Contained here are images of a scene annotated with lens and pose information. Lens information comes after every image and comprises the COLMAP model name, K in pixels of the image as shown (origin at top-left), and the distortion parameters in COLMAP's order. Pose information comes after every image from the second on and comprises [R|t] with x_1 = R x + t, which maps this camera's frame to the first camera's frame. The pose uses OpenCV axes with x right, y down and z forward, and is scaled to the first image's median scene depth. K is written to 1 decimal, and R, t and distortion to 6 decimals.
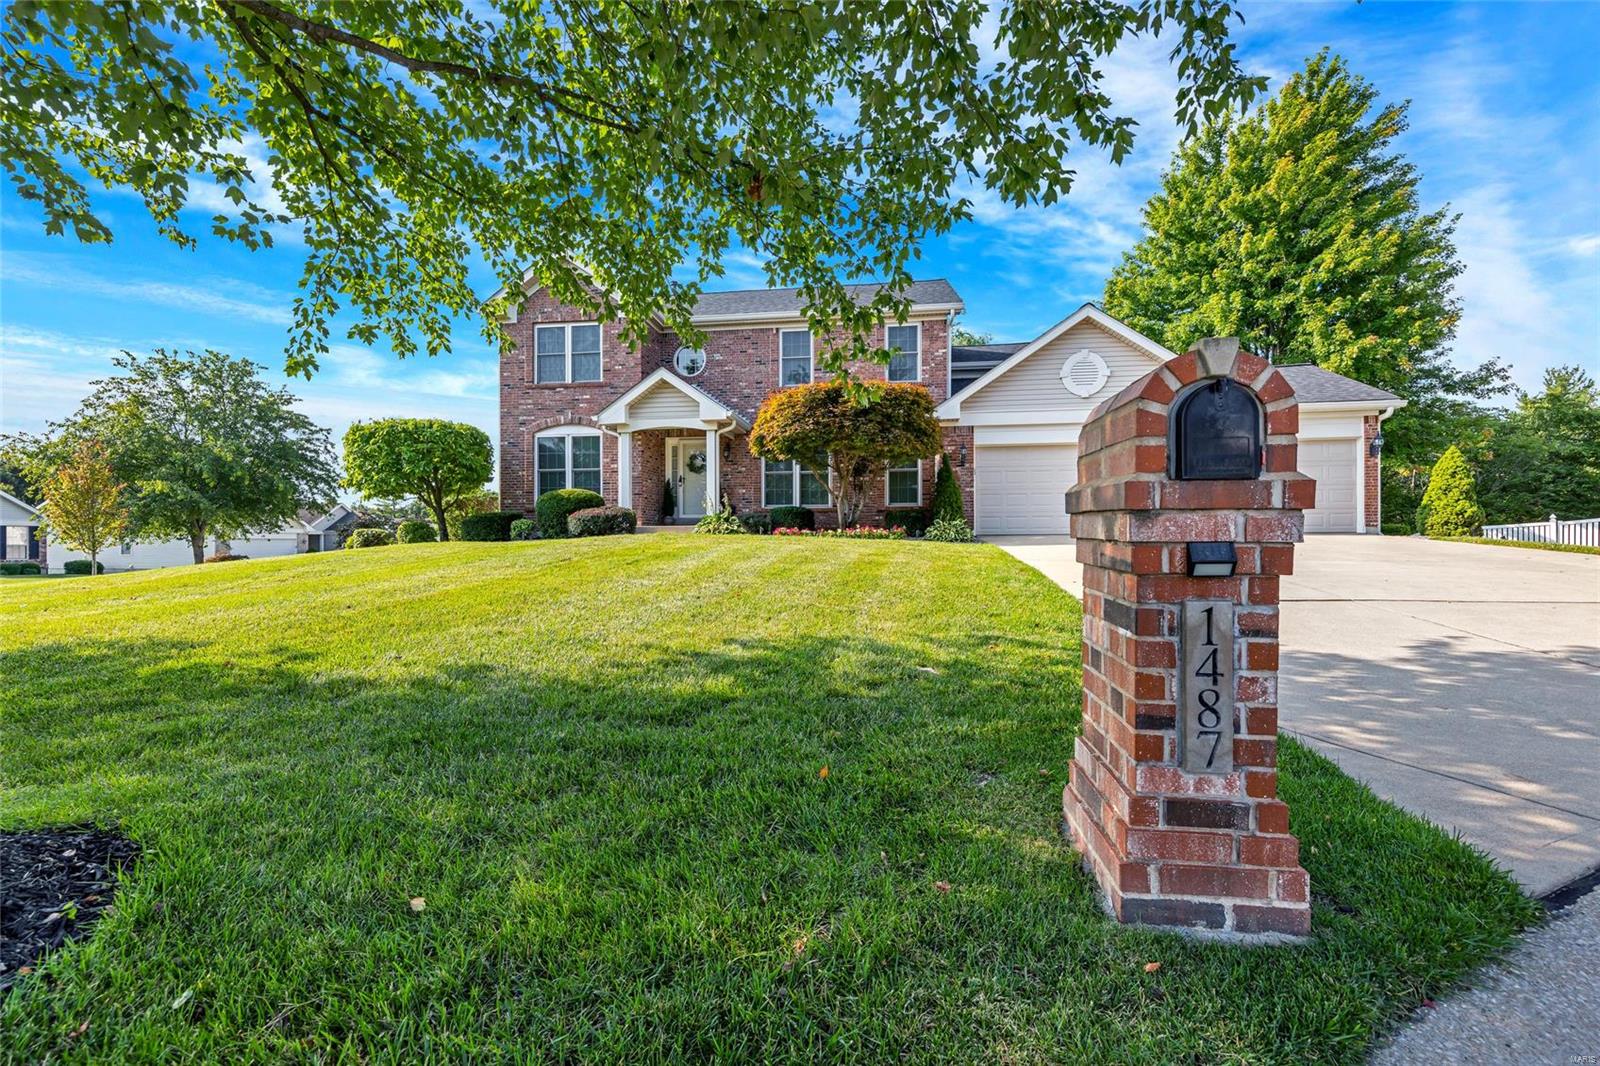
lens RADIAL K [[662.7, 0, 800.5], [0, 662.7, 537.5], [0, 0, 1]] dist [0.007530, -0.001185]
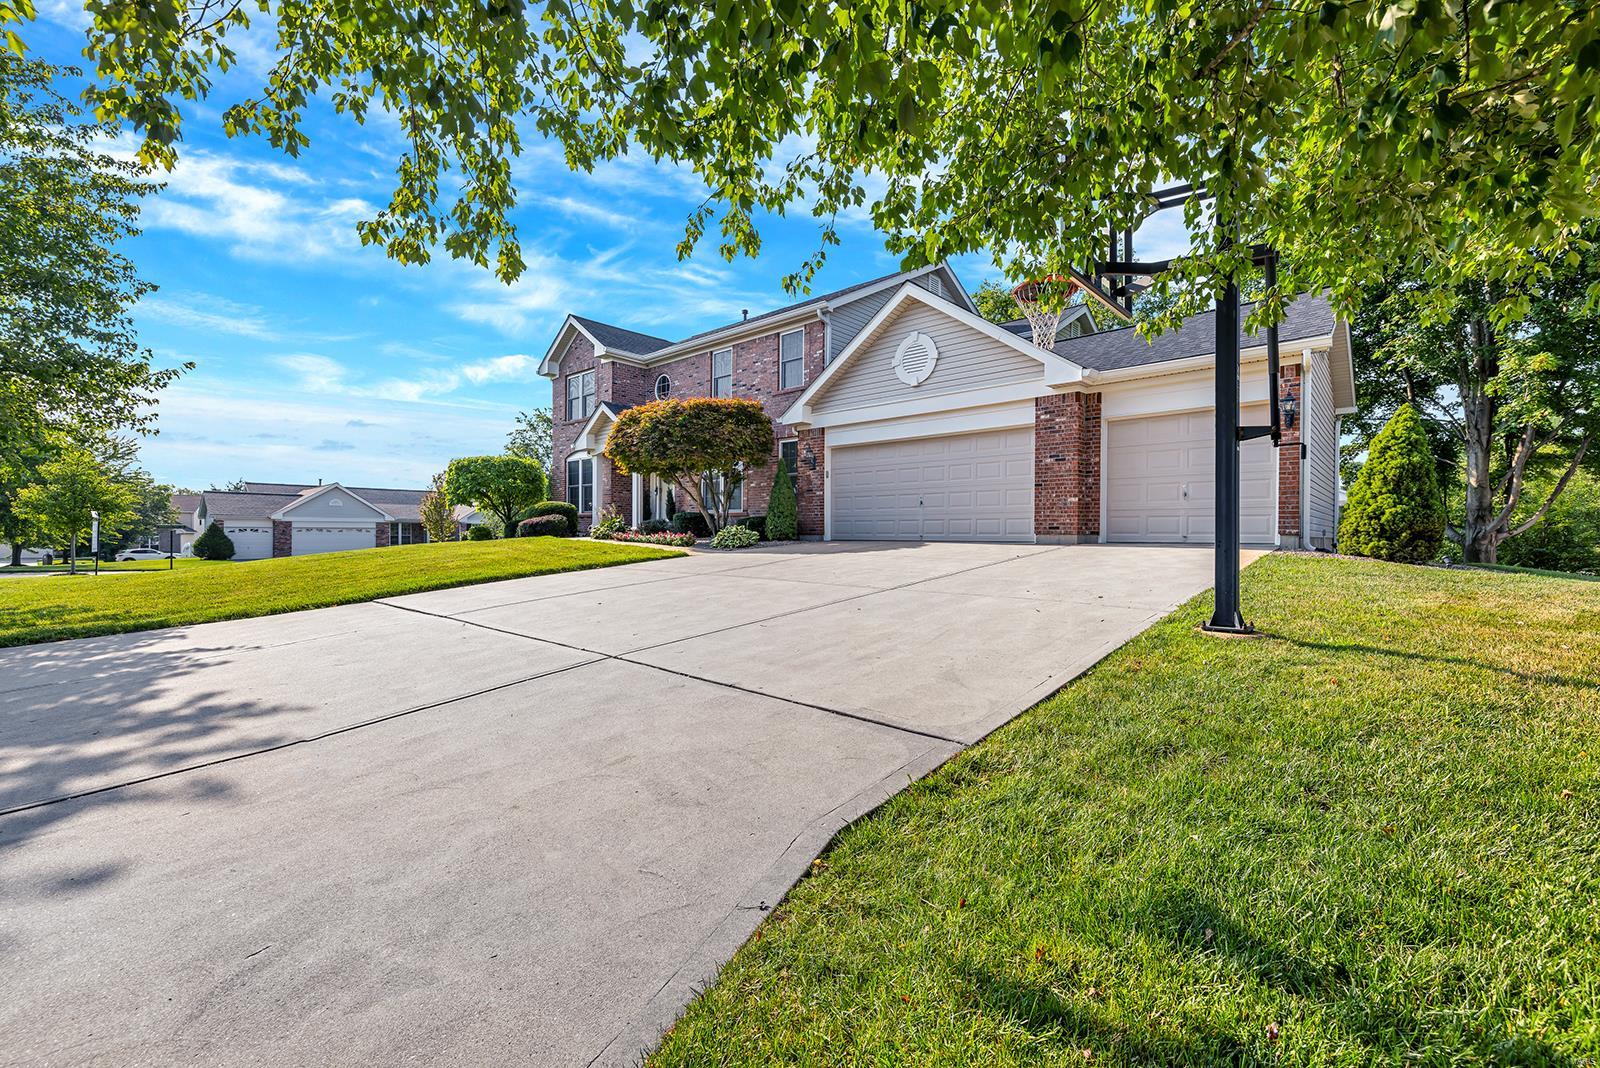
lens RADIAL K [[662.7, 0, 797.0], [0, 662.7, 531.1], [0, 0, 1]] dist [0.007530, -0.001185]
pose [[0.822650, 0.005774, -0.568519, 0.757356], [-0.002830, 0.999978, 0.006062, -0.021018], [0.568541, -0.003379, 0.822648, 0.167802]]
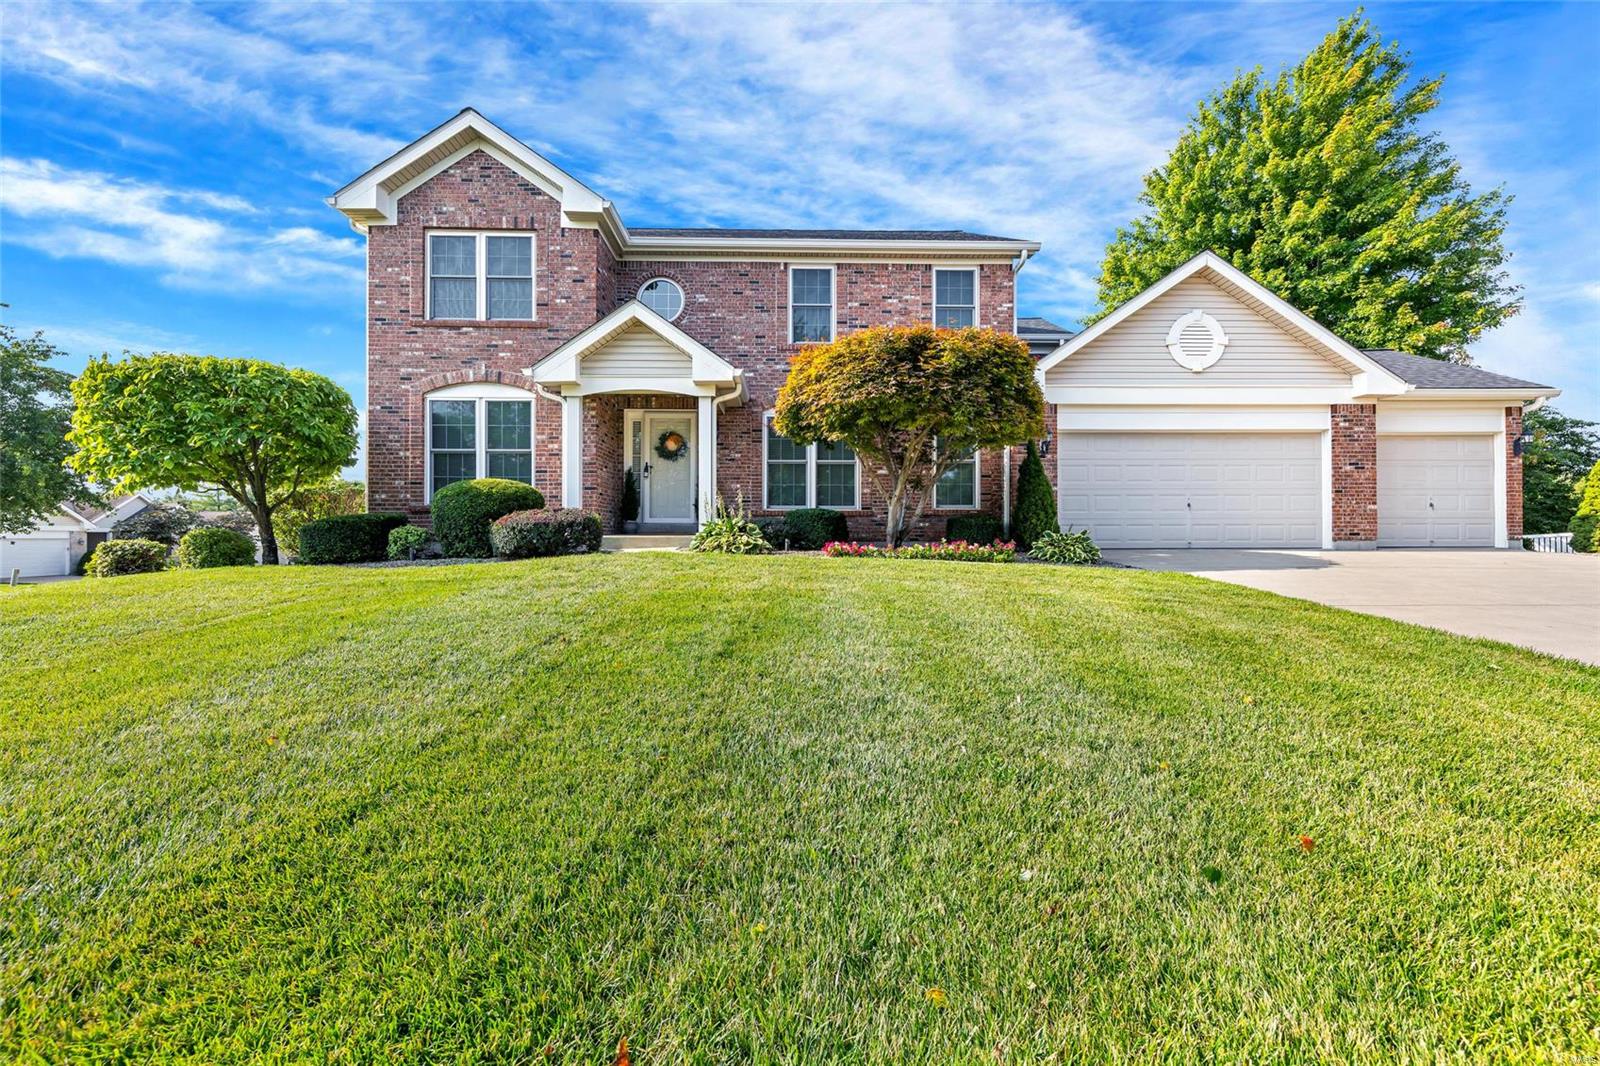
lens RADIAL K [[662.7, 0, 800.3], [0, 662.7, 528.3], [0, 0, 1]] dist [0.007530, -0.001185]
pose [[0.986309, 0.004467, 0.164849, -0.143865], [-0.003251, 0.999966, -0.007642, -0.019909], [-0.164878, 0.007002, 0.986289, 0.292523]]
